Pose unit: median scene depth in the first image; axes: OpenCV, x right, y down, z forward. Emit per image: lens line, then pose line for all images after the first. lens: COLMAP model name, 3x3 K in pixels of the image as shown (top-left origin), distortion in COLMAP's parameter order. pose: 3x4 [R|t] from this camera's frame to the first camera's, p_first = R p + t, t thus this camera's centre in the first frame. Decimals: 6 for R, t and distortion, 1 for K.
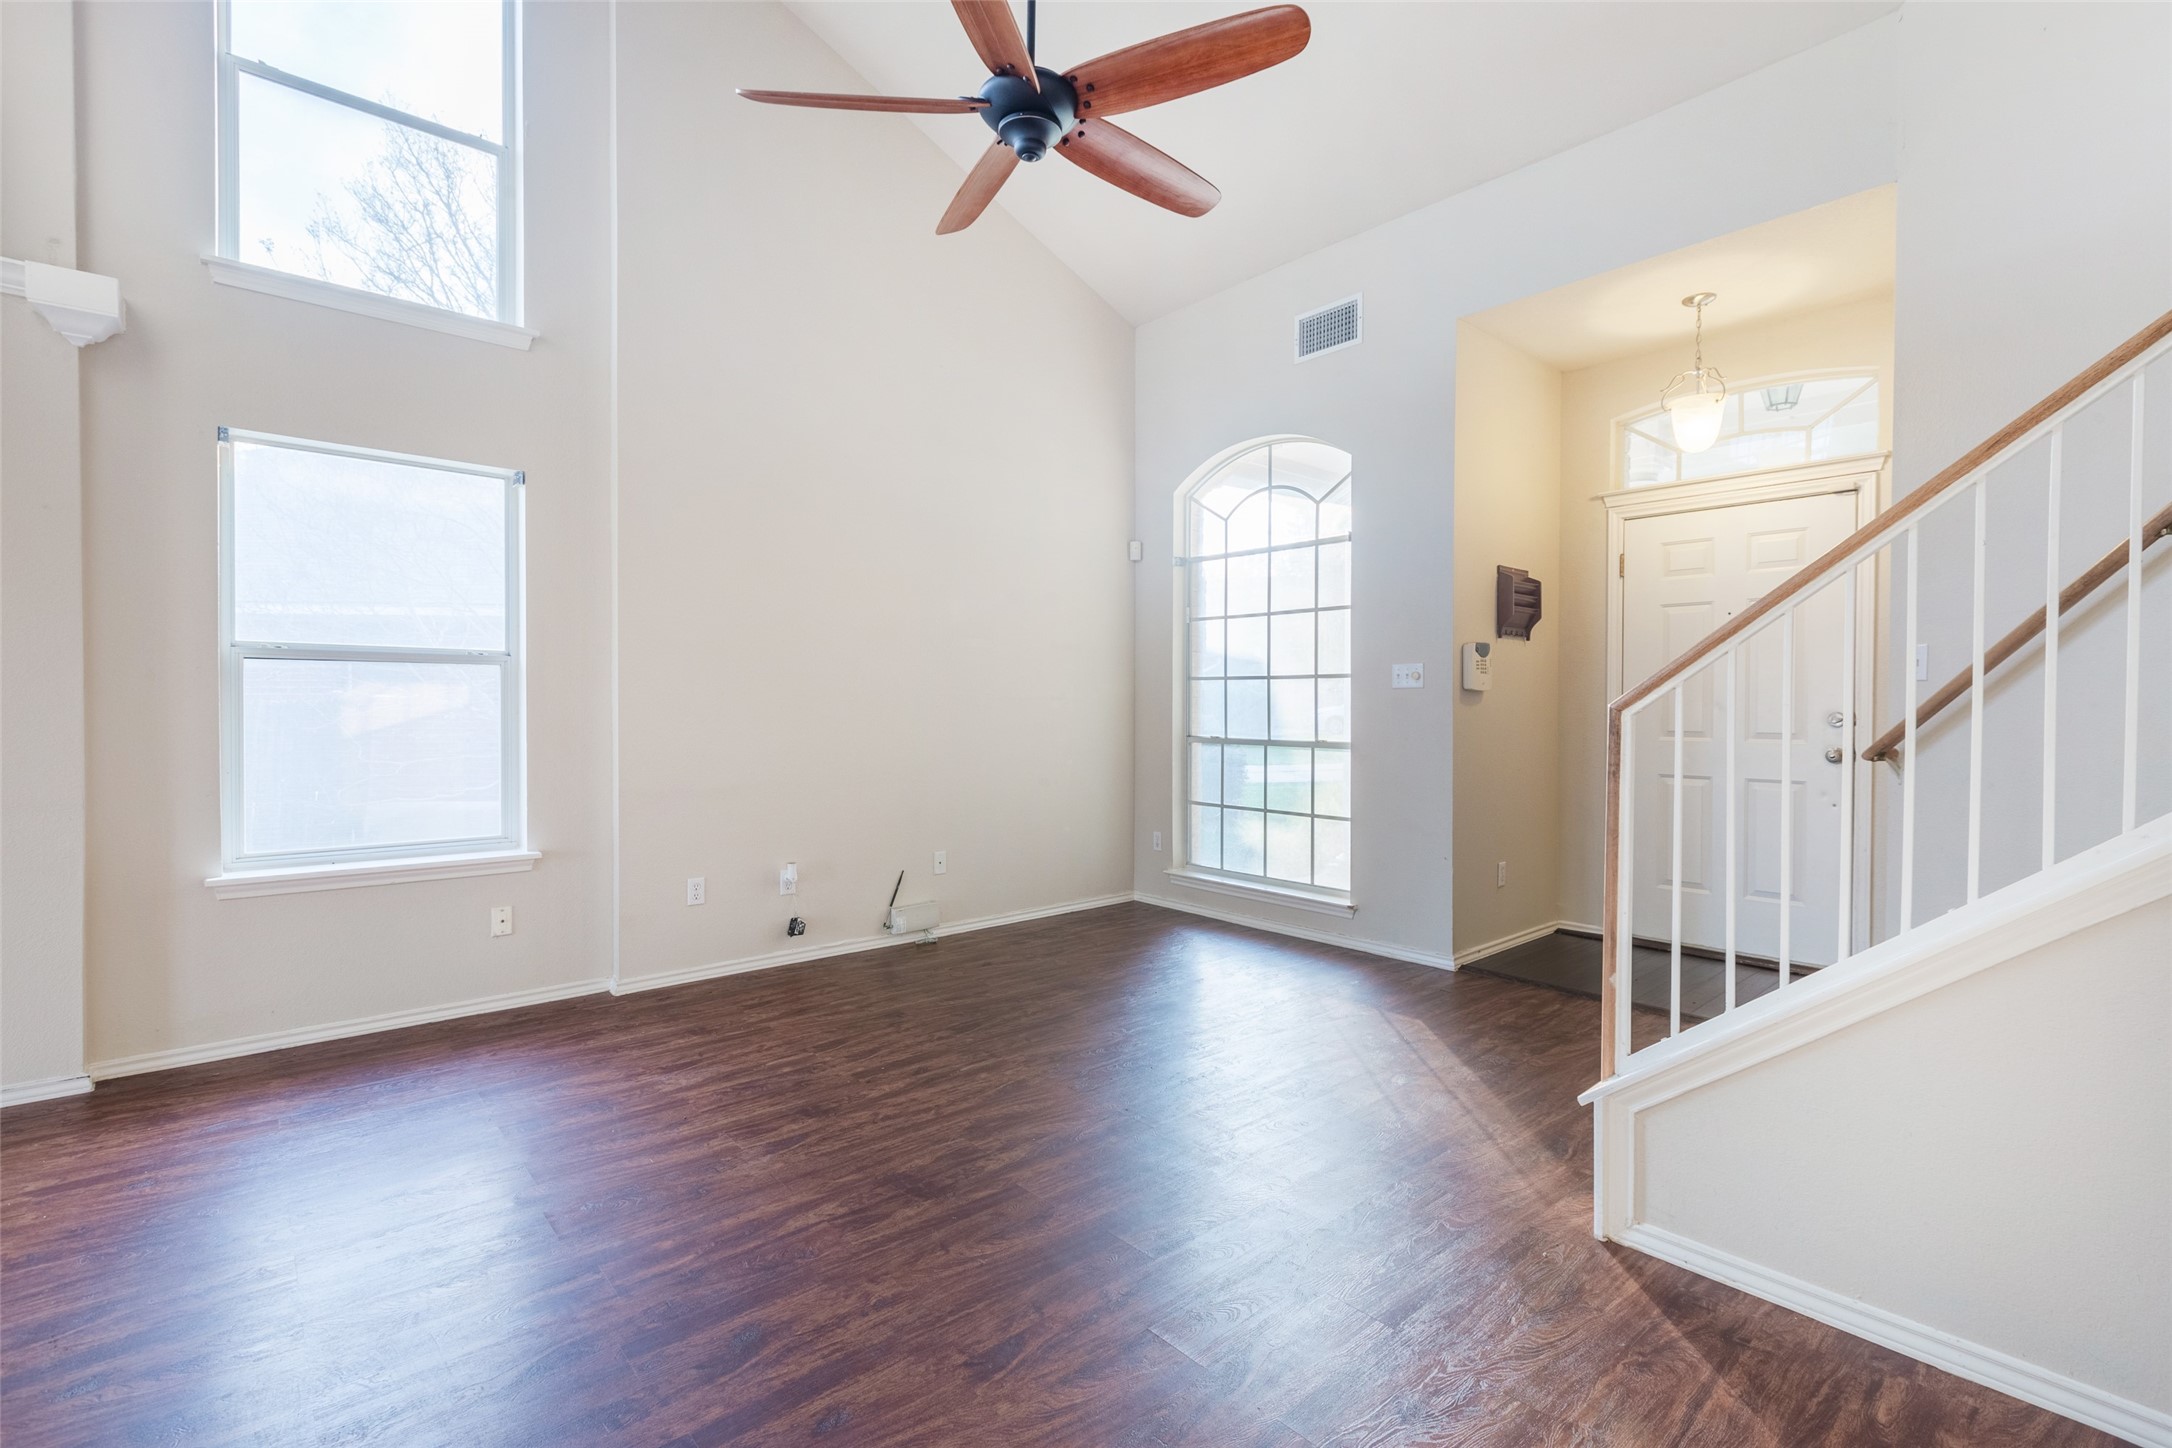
lens RADIAL K [[979.7, 0, 1086.3], [0, 979.7, 710.7], [0, 0, 1]] dist [0.007755, 0.000465]
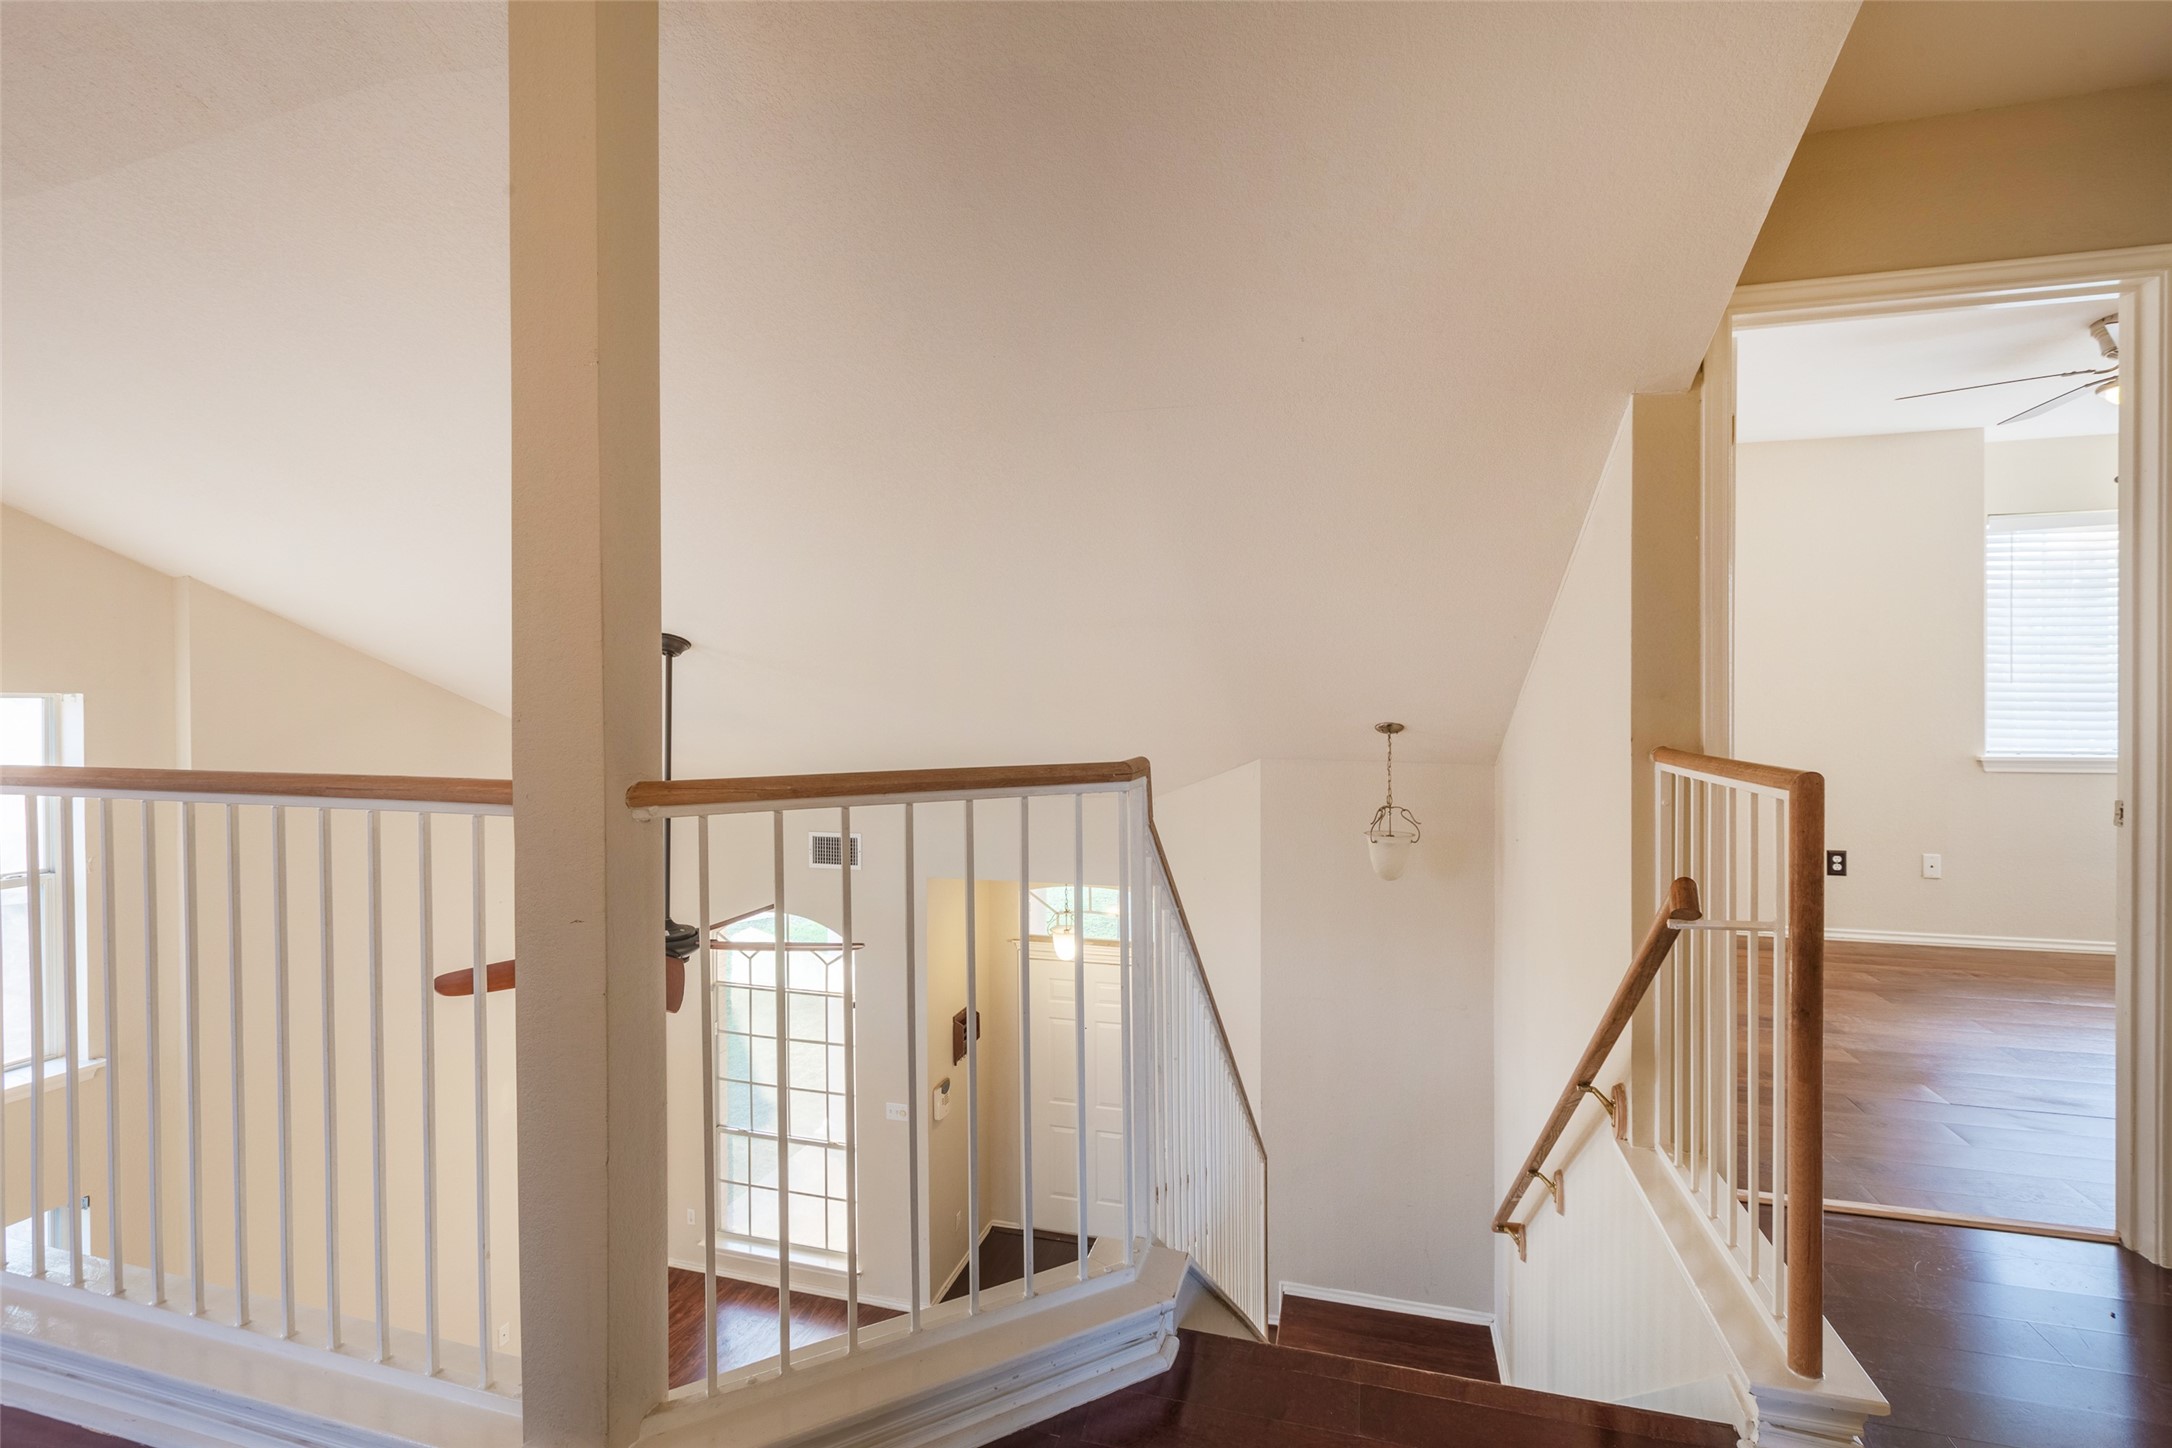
lens RADIAL K [[979.7, 0, 1086.3], [0, 979.7, 710.7], [0, 0, 1]] dist [0.007755, 0.000465]
pose [[0.843983, -0.013988, 0.536188, -0.216664], [0.011592, 0.999902, 0.007840, -0.681235], [-0.536245, -0.000401, 0.844062, -0.388907]]
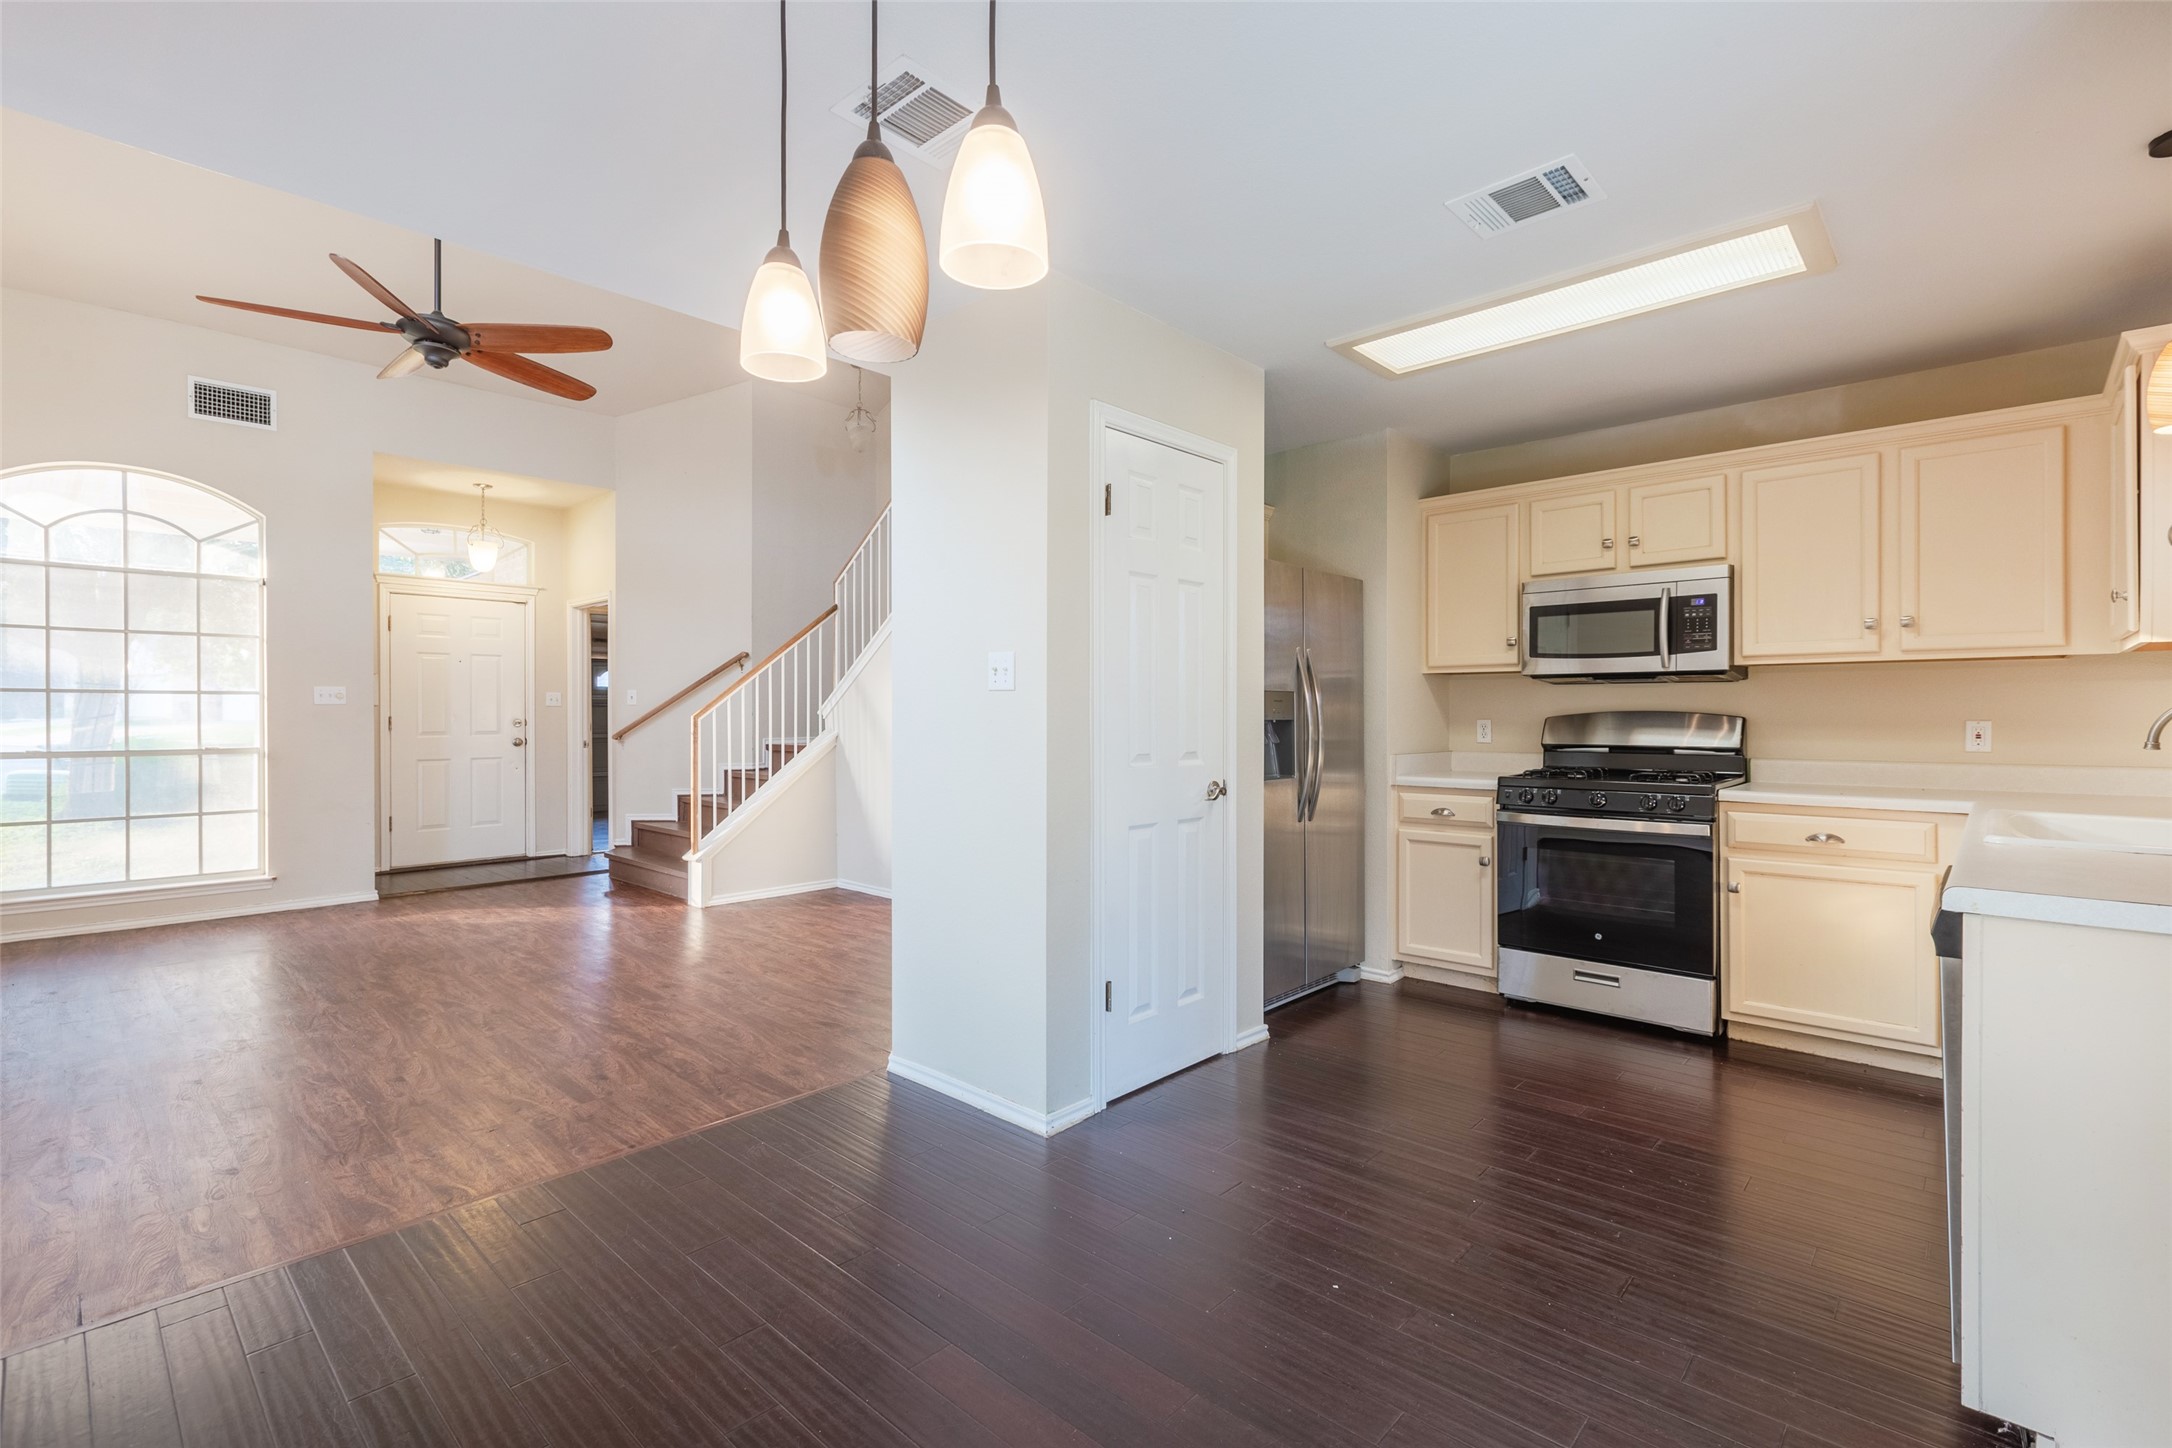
lens RADIAL K [[977.4, 0, 1086.7], [0, 977.4, 716.9], [0, 0, 1]] dist [0.000457, 0.000287]
pose [[-0.098841, -0.005802, 0.995086, -1.216013], [0.009632, 0.999931, 0.006787, -0.005187], [-0.995057, 0.010255, -0.098778, 0.096632]]
